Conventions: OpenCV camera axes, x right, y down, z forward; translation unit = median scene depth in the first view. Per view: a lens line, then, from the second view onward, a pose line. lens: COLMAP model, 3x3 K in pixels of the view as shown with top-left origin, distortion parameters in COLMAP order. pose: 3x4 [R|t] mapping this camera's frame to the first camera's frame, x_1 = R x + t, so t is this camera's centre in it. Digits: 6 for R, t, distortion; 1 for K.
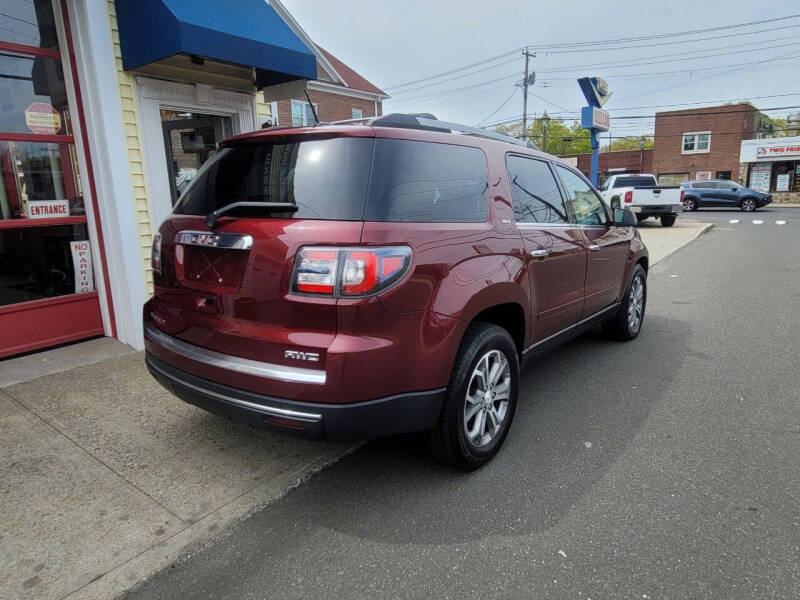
lens RADIAL K [[525.2, 0, 401.4], [0, 525.2, 300.3], [0, 0, 1]] dist [0.003232, -0.003024]
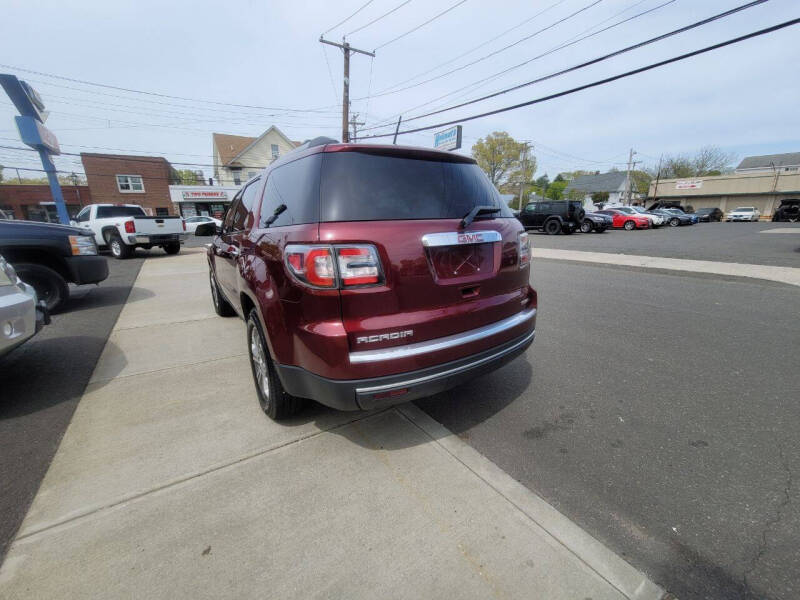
lens RADIAL K [[328.5, 0, 399.3], [0, 328.5, 298.4], [0, 0, 1]] dist [-0.001451, 0.000294]
pose [[0.340466, -0.218552, 0.914504, 0.017234], [0.203784, 0.966645, 0.155145, -0.034731], [-0.917908, 0.133540, 0.373647, 0.186547]]
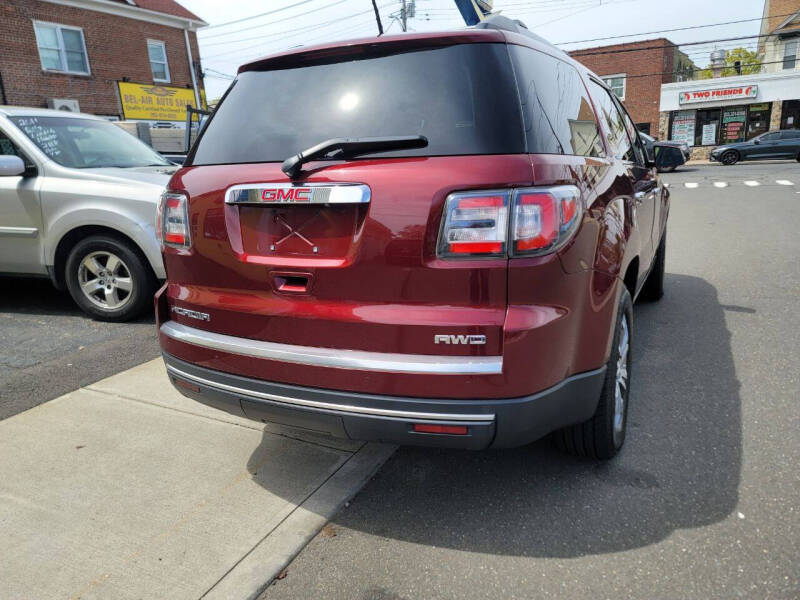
lens RADIAL K [[586.6, 0, 402.8], [0, 586.6, 304.1], [0, 0, 1]] dist [0.051516, -0.000865]
pose [[0.983992, -0.069020, 0.164304, 0.071394], [0.062951, 0.997138, 0.041865, -0.024788], [-0.166724, -0.030852, 0.985521, 0.136136]]
